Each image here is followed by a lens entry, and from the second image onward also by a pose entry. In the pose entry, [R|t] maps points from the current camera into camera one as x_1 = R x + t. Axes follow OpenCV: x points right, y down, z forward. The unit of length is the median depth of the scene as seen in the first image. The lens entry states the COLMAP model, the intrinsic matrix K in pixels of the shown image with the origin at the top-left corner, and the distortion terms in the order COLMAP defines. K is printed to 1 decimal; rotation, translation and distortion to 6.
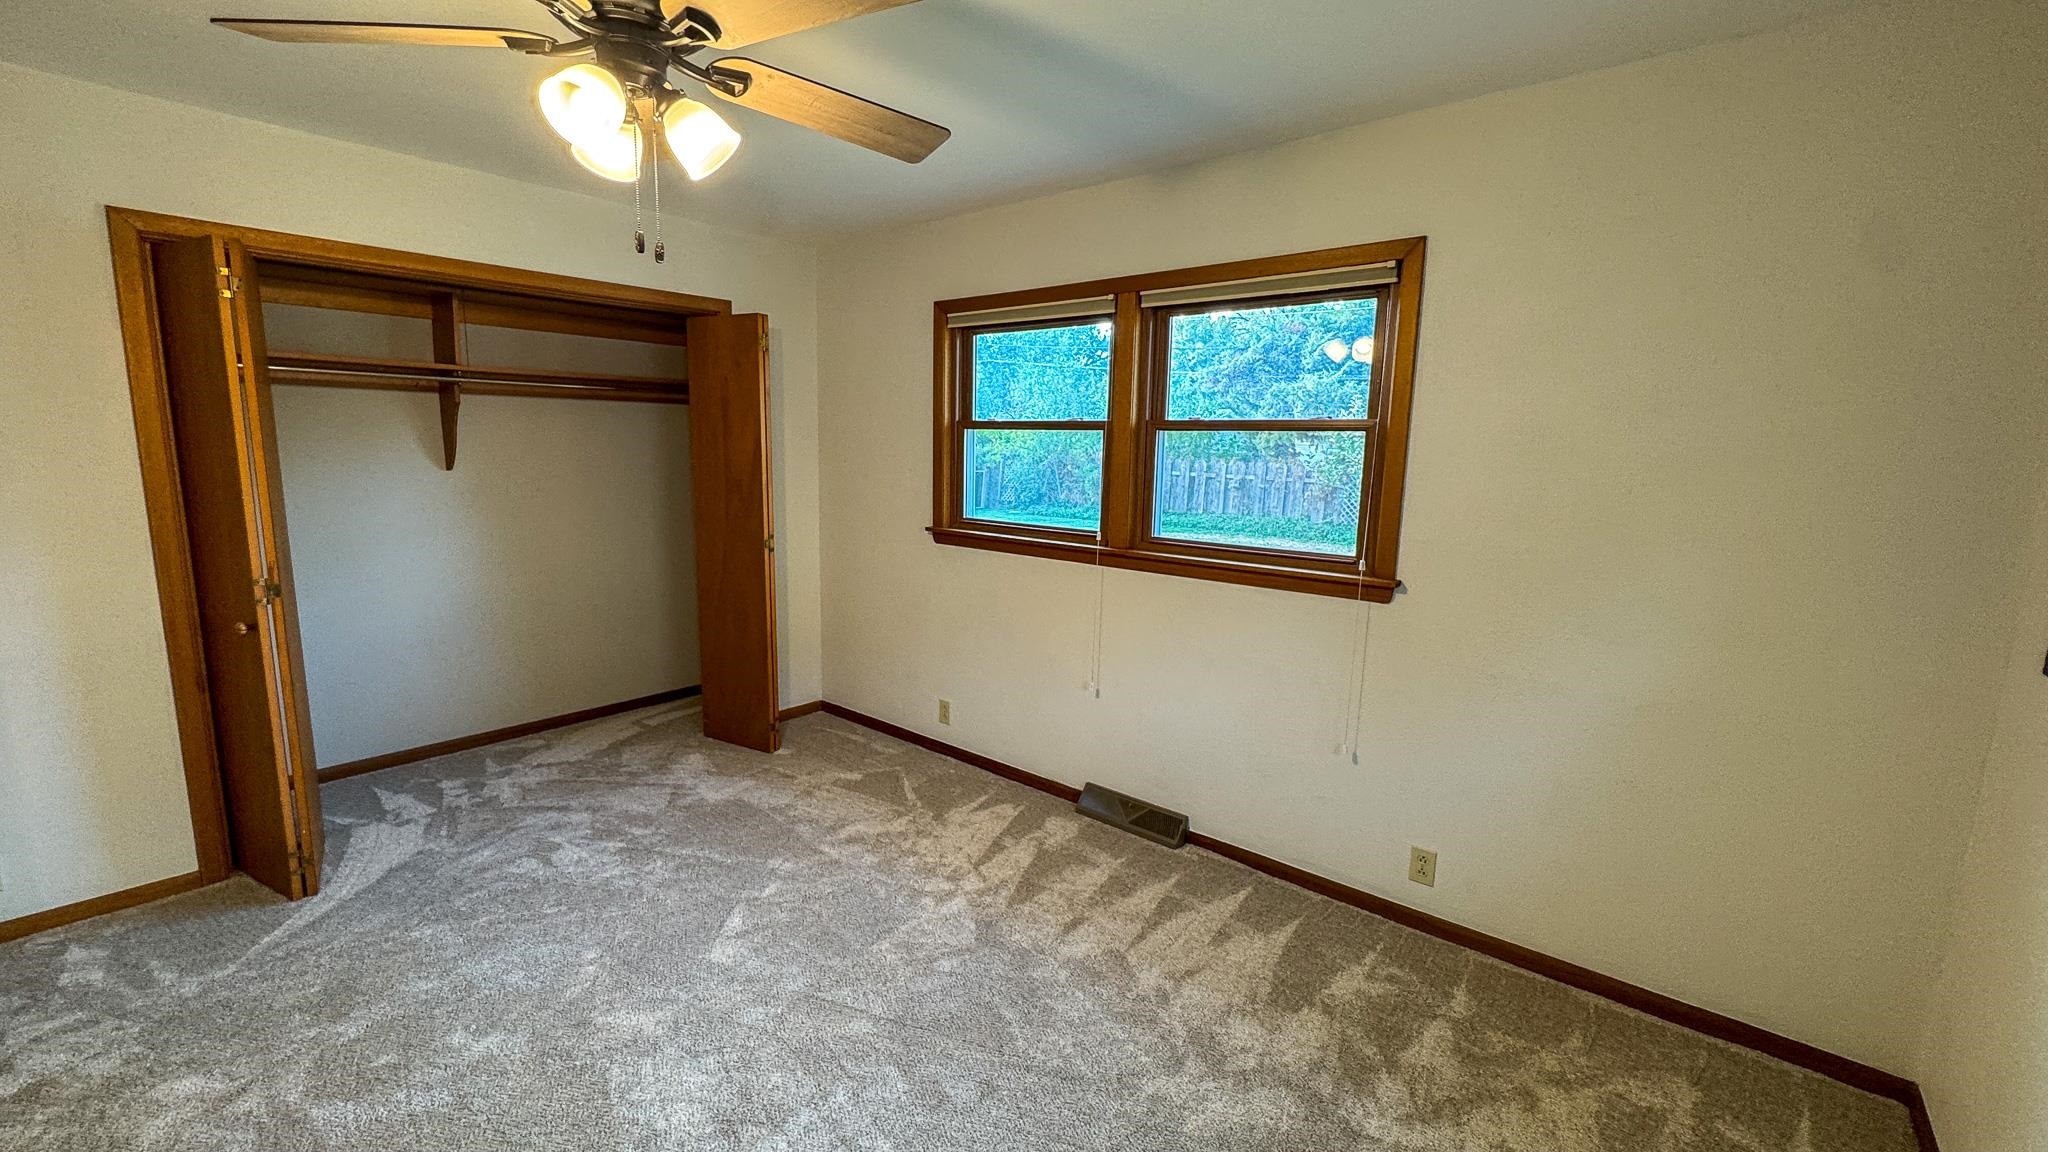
lens RADIAL K [[821.8, 0, 1019.6], [0, 821.8, 570.6], [0, 0, 1]] dist [-0.001296, -0.000457]
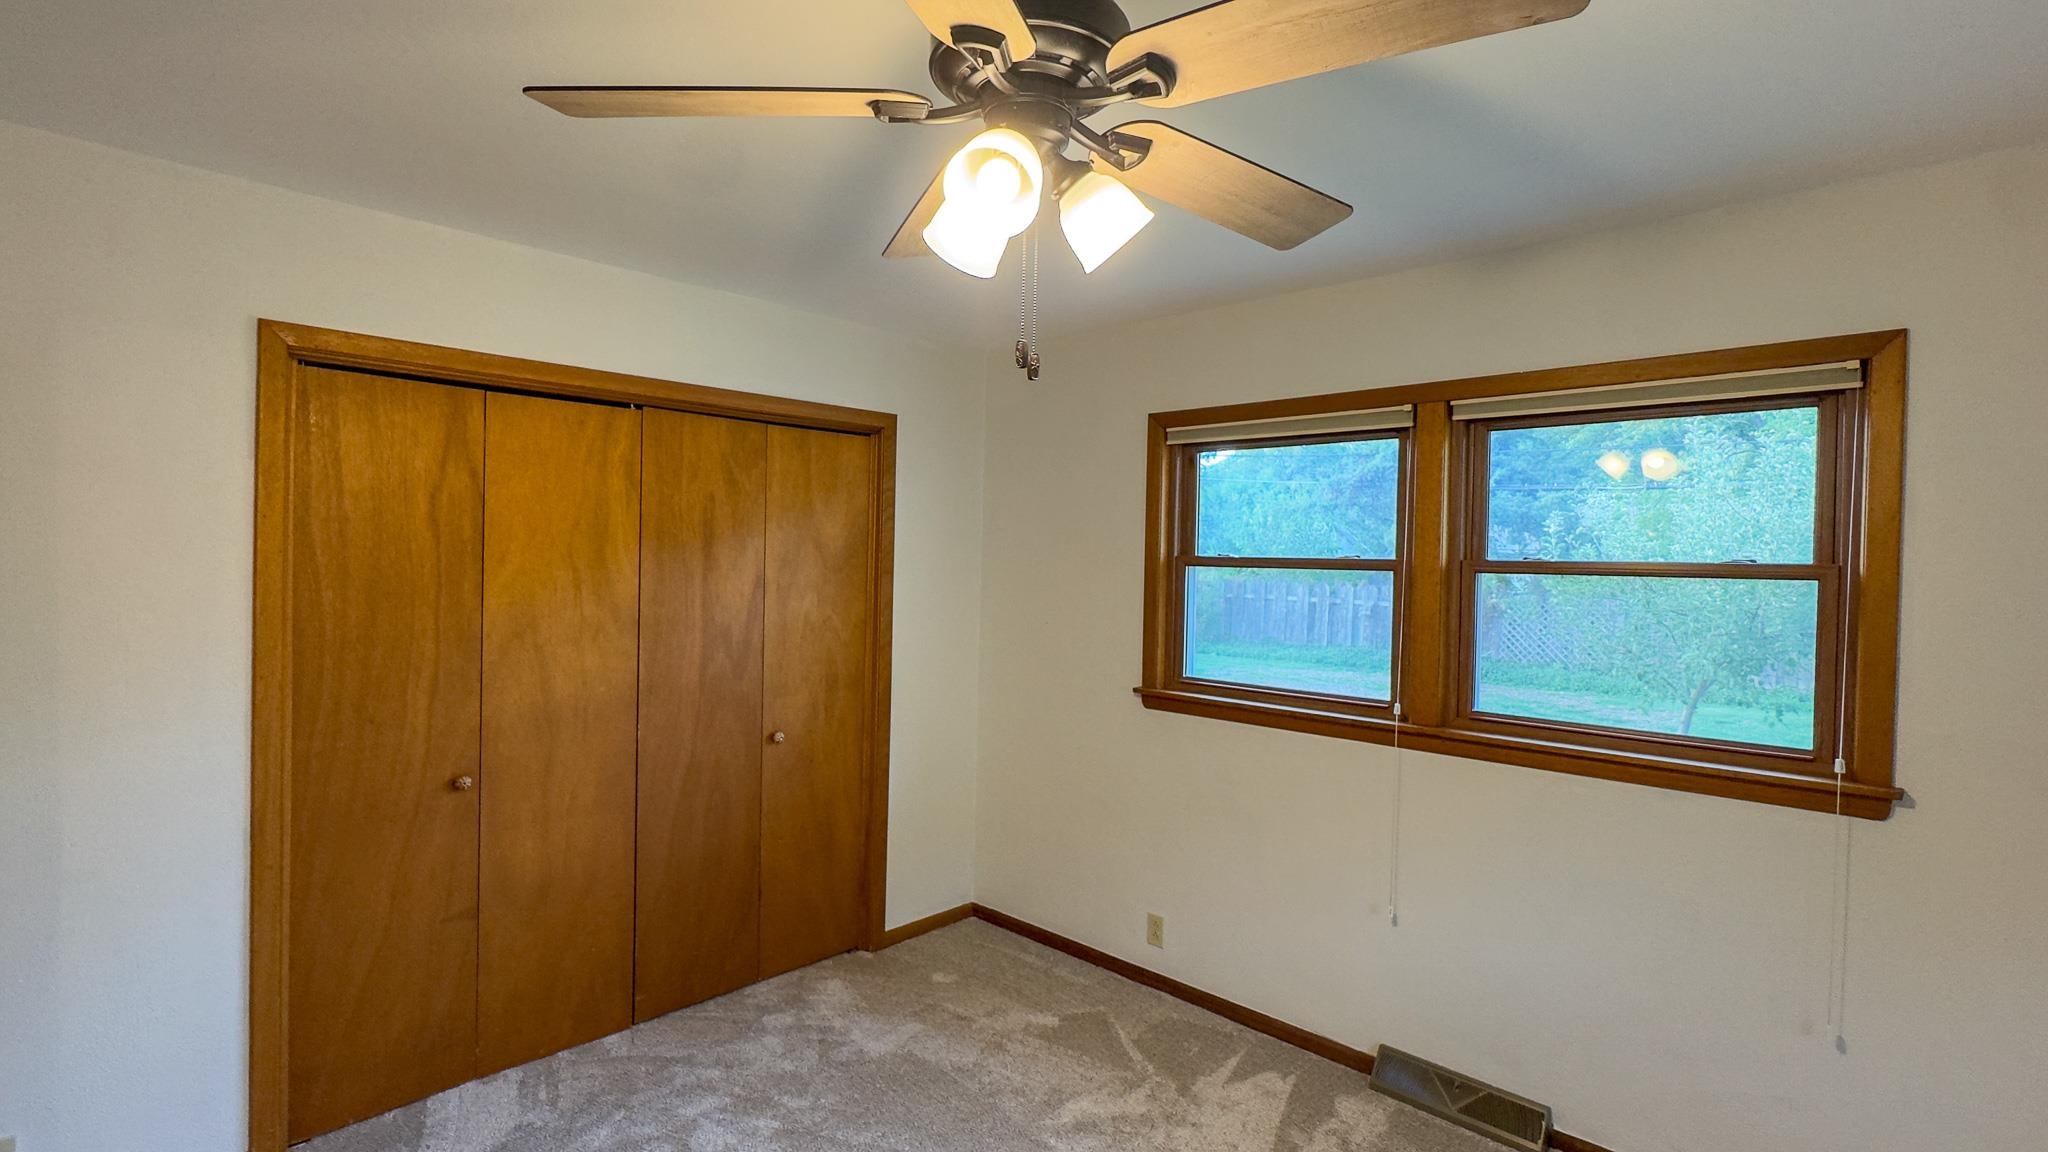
lens RADIAL K [[946.3, 0, 1025.0], [0, 946.3, 569.1], [0, 0, 1]] dist [-0.001825, -0.000311]
pose [[0.997994, 0.000072, -0.063313, -0.197306], [-0.009218, 0.989508, -0.144181, -0.041412], [0.062638, 0.144475, 0.987524, 0.090709]]
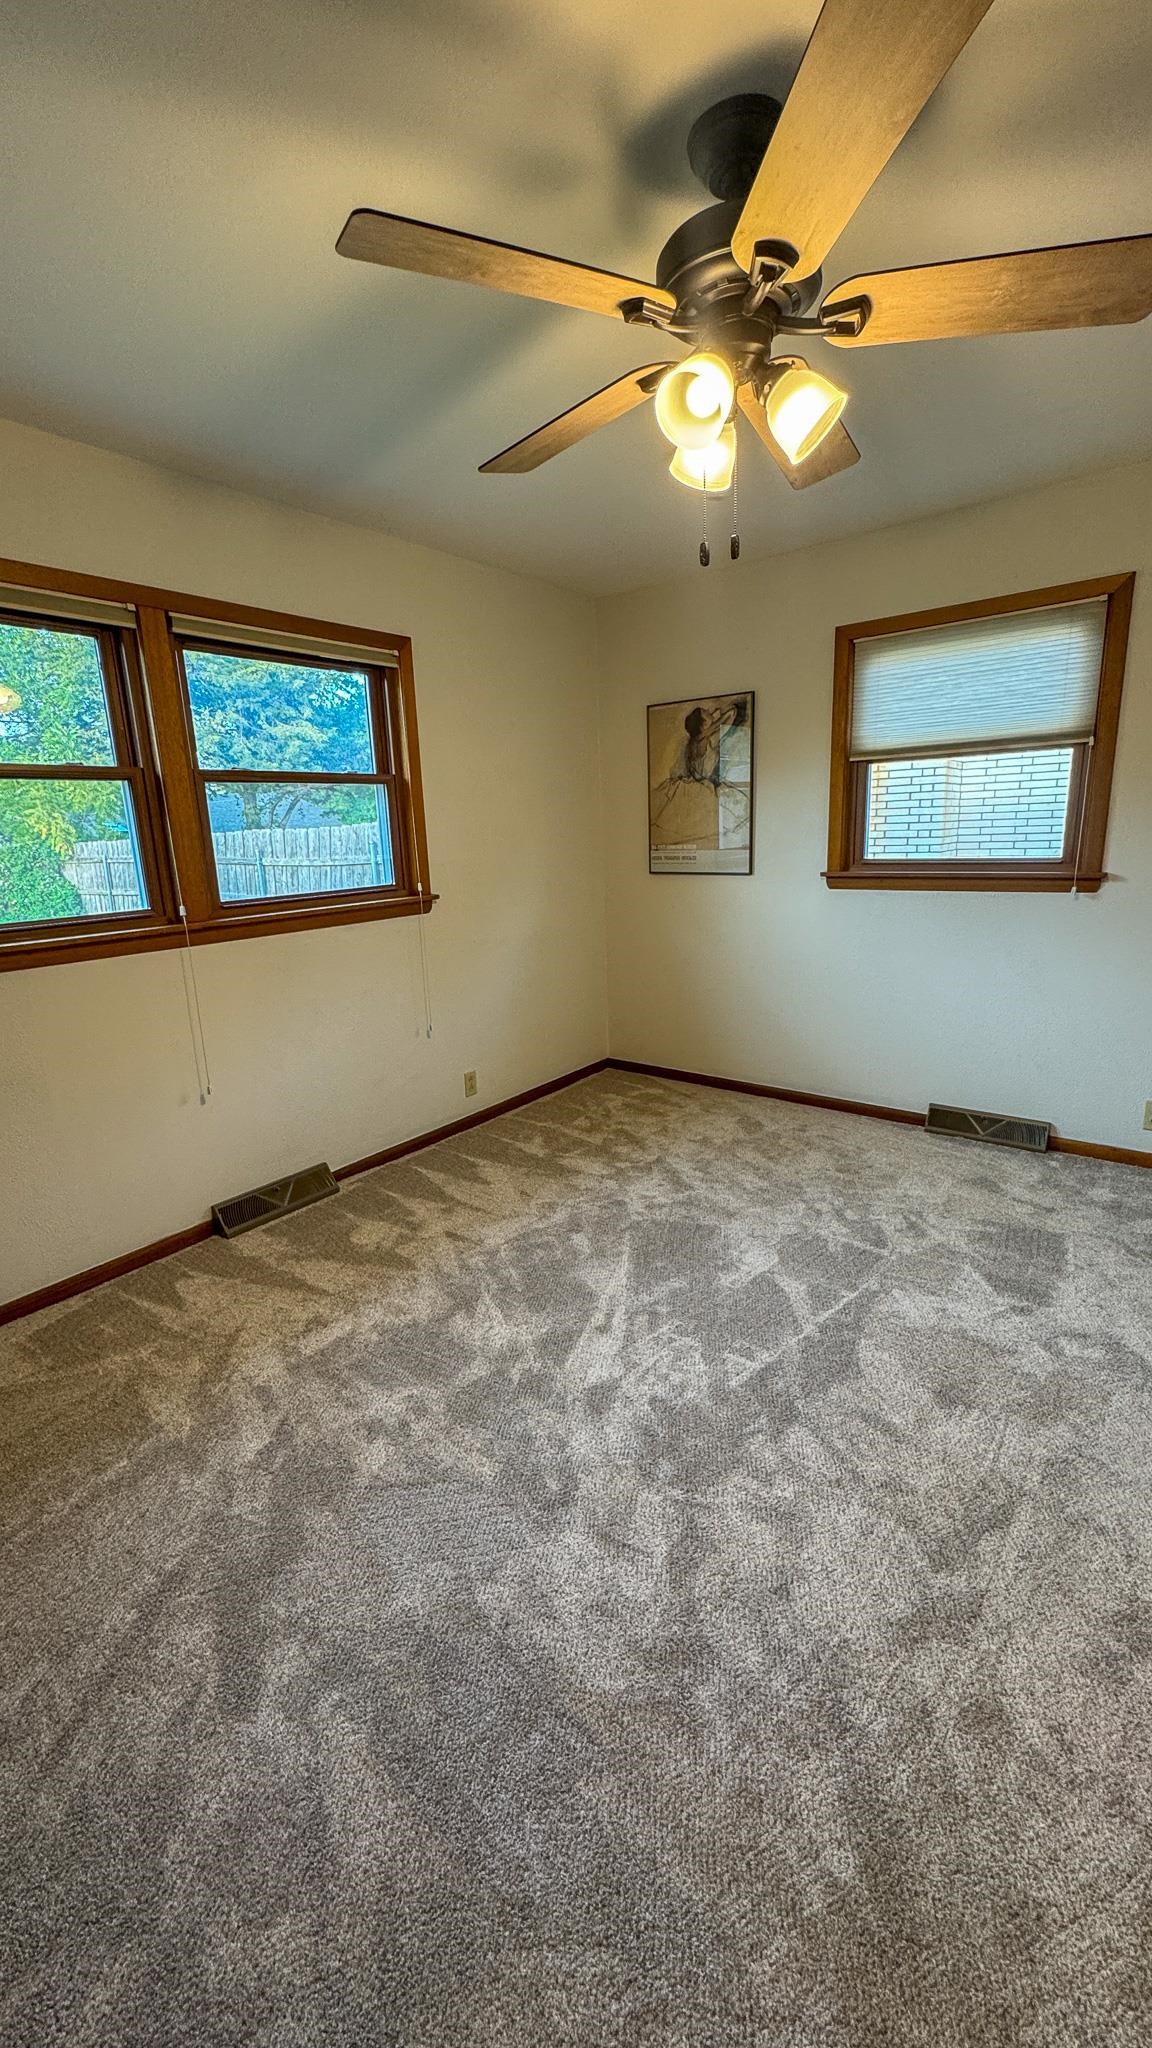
lens RADIAL K [[821.8, 0, 575.8], [0, 821.8, 1029.9], [0, 0, 1]] dist [-0.001296, -0.000457]
pose [[-0.038067, -0.257318, 0.965577, -0.760851], [0.192653, 0.946259, 0.259765, -0.068256], [-0.980528, 0.195910, 0.013552, 0.632926]]
